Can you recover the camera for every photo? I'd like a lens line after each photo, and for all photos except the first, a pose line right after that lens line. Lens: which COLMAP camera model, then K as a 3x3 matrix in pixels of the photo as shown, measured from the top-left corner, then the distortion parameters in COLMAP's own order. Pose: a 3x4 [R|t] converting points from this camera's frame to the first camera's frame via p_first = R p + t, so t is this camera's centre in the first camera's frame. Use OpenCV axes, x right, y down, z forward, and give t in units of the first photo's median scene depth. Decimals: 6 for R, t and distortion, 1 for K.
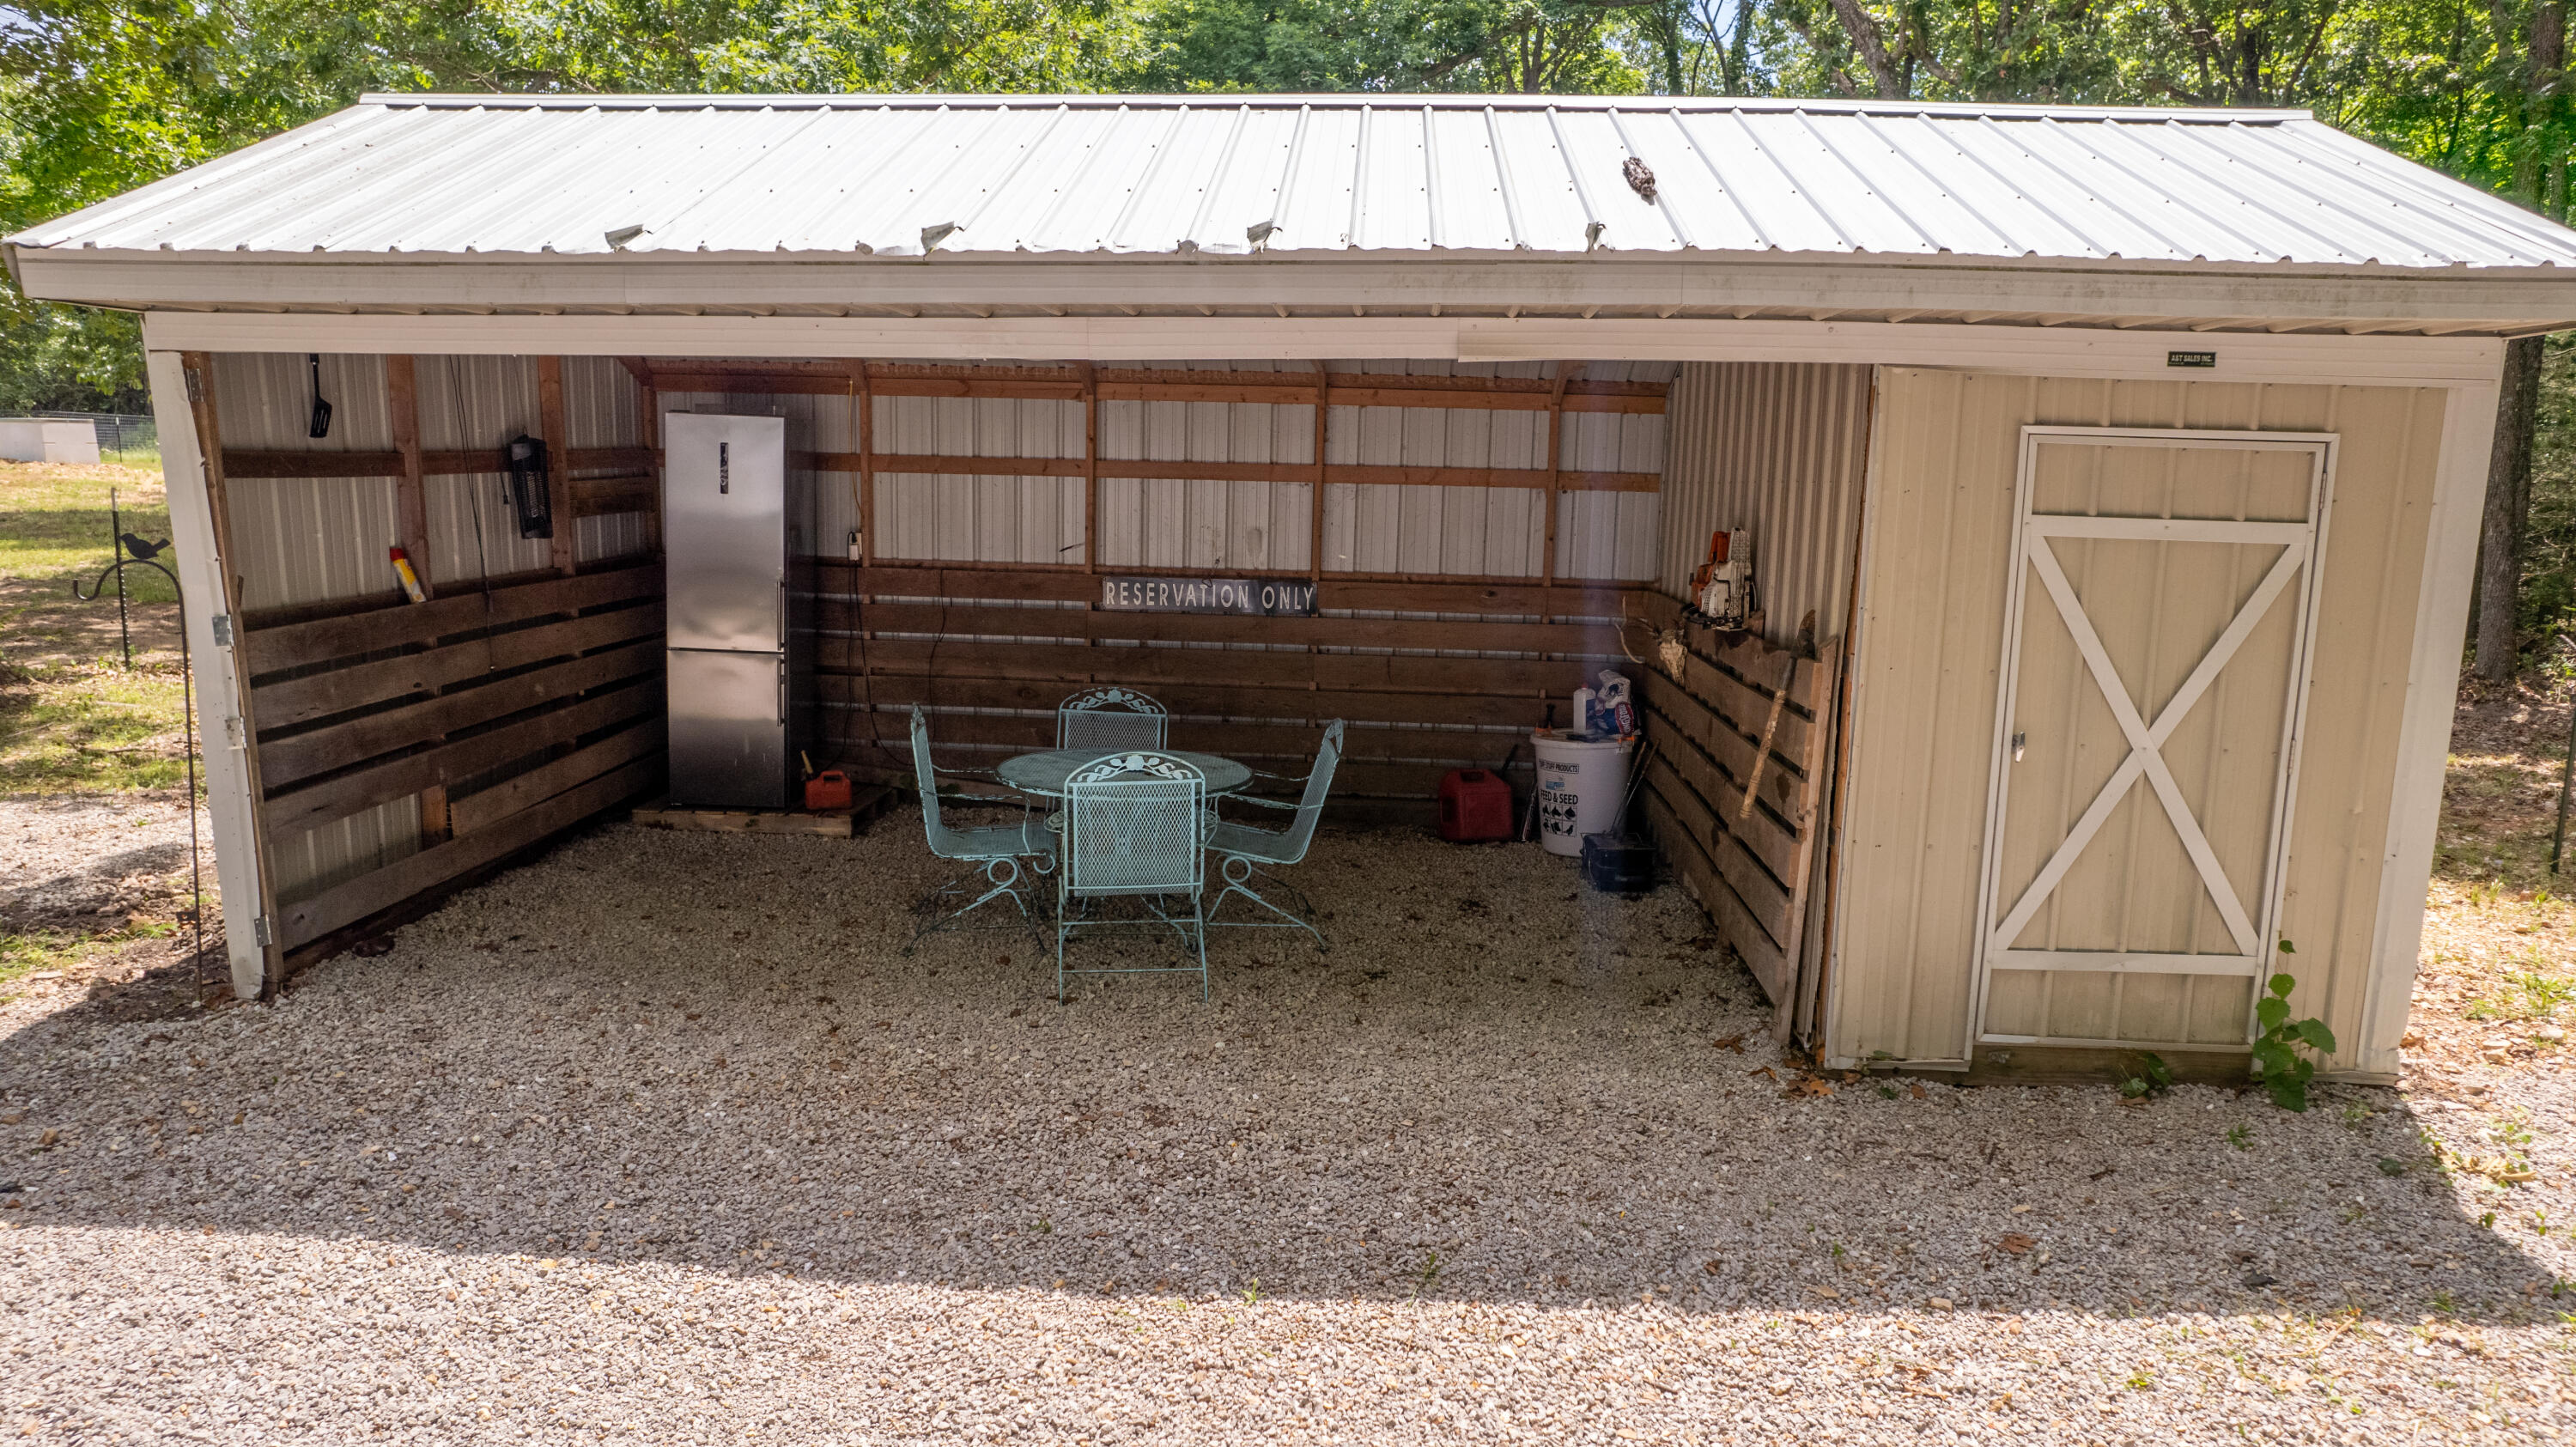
lens RADIAL K [[1690.2, 0, 1319.9], [0, 1690.2, 713.7], [0, 0, 1]] dist [-0.065366, 0.058657]
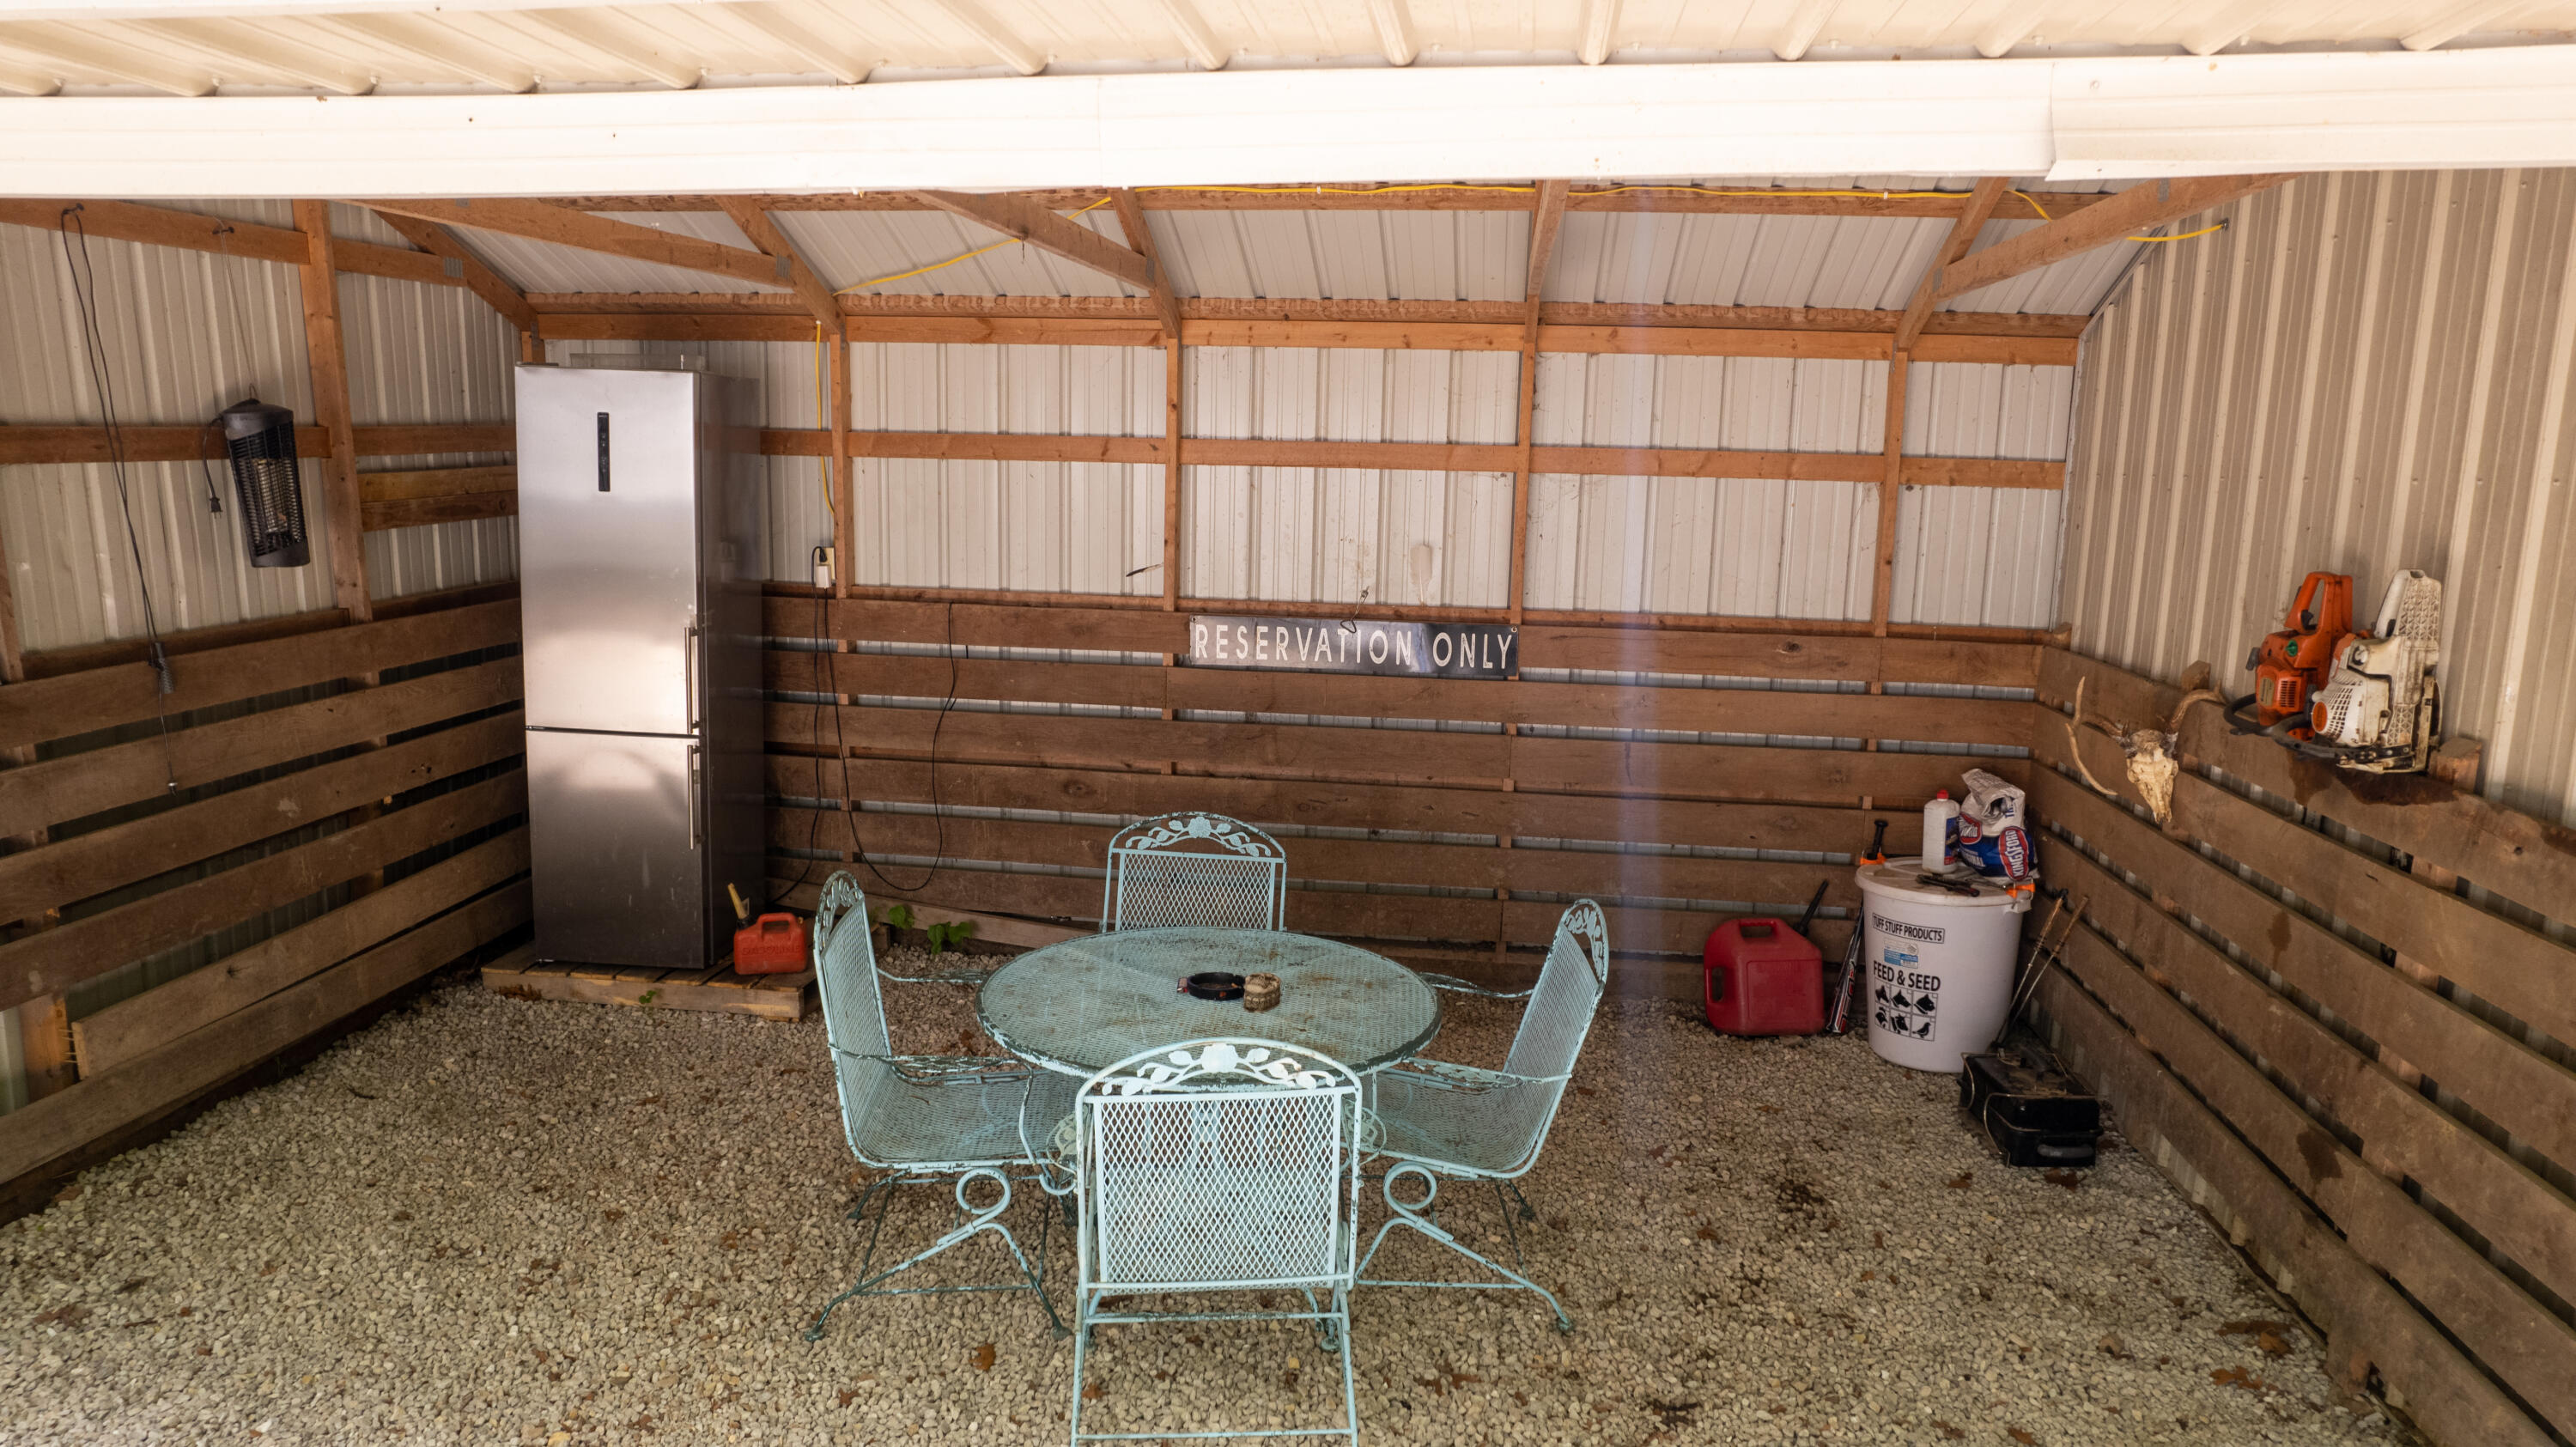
lens RADIAL K [[1676.5, 0, 1300.7], [0, 1676.5, 713.1], [0, 0, 1]] dist [-0.096895, 0.104298]
pose [[0.996641, 0.010586, -0.081202, -0.032644], [-0.009524, 0.999864, 0.013455, -0.052812], [0.081333, -0.012636, 0.996607, 0.356321]]
